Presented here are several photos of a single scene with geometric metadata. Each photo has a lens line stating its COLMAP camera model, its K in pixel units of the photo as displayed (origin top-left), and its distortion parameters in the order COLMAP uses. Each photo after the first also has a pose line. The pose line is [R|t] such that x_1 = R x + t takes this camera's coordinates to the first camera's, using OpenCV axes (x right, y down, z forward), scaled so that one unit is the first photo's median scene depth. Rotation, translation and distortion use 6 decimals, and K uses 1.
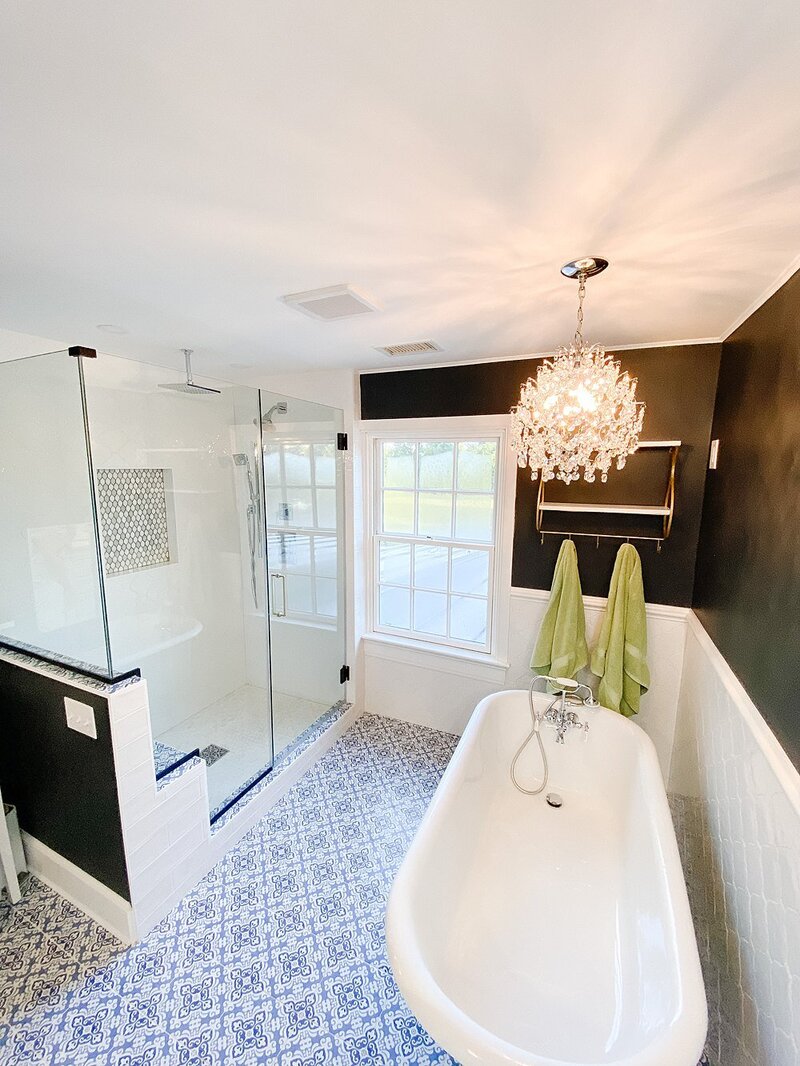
lens RADIAL K [[429.2, 0, 400.0], [0, 429.2, 533.0], [0, 0, 1]] dist [0.006616, -0.000160]
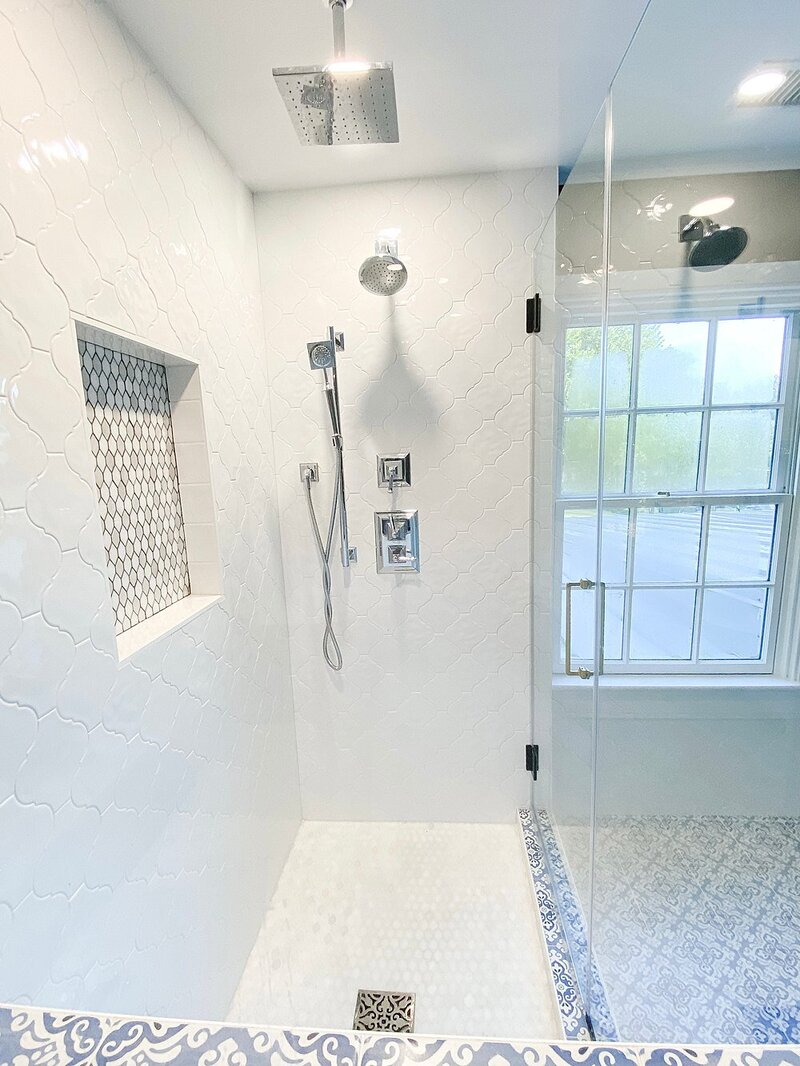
lens RADIAL K [[504.0, 0, 398.4], [0, 504.0, 539.6], [0, 0, 1]] dist [-0.000048, -0.000218]
pose [[0.936643, -0.101672, 0.335205, -0.589060], [0.096340, 0.994816, 0.032544, 0.018645], [-0.336776, 0.001812, 0.941583, 0.547374]]
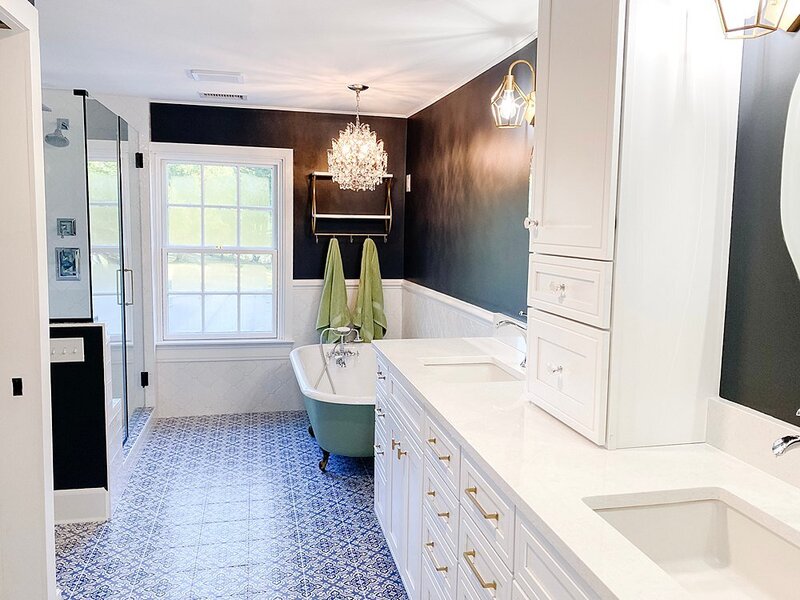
lens RADIAL K [[615.4, 0, 400.0], [0, 615.4, 300.0], [0, 0, 1]] dist [0.008015, -0.001973]
pose [[0.801542, -0.070270, 0.593795, -0.641178], [0.079764, 0.996761, 0.010286, 0.207553], [-0.592595, 0.039119, 0.804550, -0.759494]]
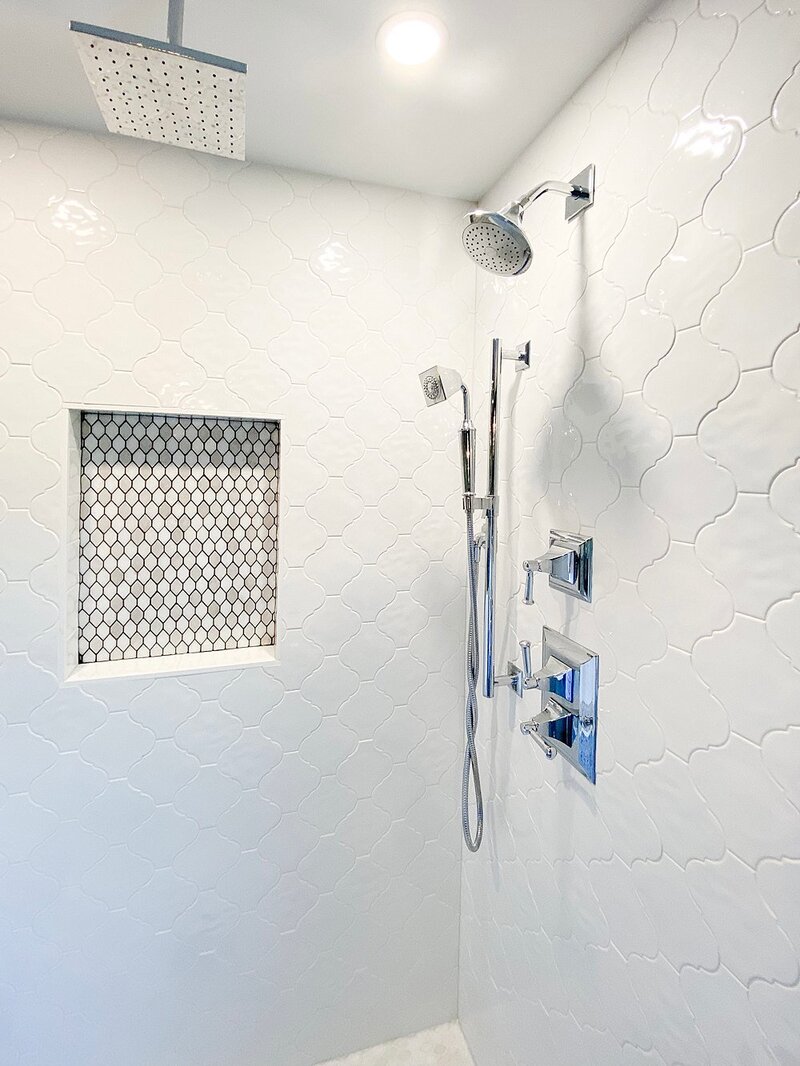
lens RADIAL K [[454.2, 0, 399.1], [0, 454.2, 475.7], [0, 0, 1]] dist [-0.002499, -0.000665]
pose [[0.691936, 0.017181, -0.721754, -0.168306], [-0.124256, 0.987633, -0.095613, -0.078789], [0.711186, 0.155841, 0.685514, 0.886949]]
